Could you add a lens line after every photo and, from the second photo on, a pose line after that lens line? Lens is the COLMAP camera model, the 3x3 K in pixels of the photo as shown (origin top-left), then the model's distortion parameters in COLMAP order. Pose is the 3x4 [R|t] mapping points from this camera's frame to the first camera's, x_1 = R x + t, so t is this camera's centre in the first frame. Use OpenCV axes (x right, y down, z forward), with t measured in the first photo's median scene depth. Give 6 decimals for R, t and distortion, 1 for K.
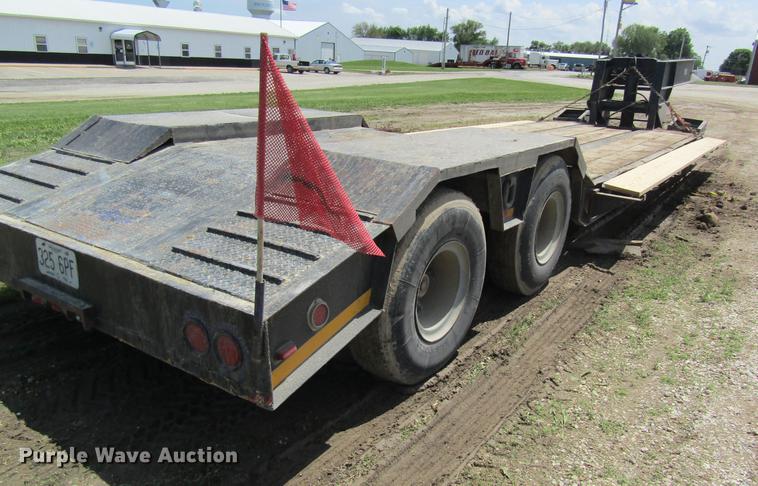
lens RADIAL K [[584.4, 0, 411.9], [0, 584.4, 266.9], [0, 0, 1]] dist [-0.004611, -0.004487]
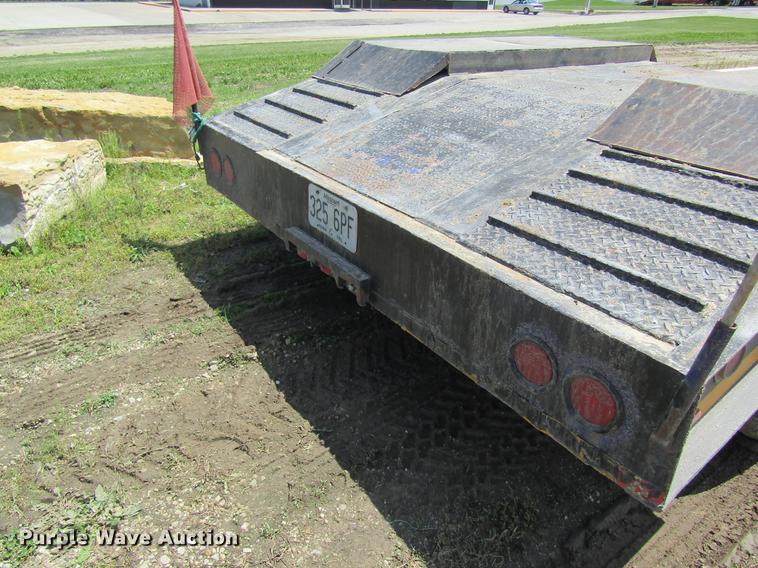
lens RADIAL K [[536.7, 0, 375.2], [0, 536.7, 288.5], [0, 0, 1]] dist [-0.006784, 0.004852]
pose [[0.931012, 0.151935, -0.331863, -0.275923], [-0.100559, 0.980826, 0.166936, -0.038972], [0.350863, -0.122048, 0.928439, 0.296956]]
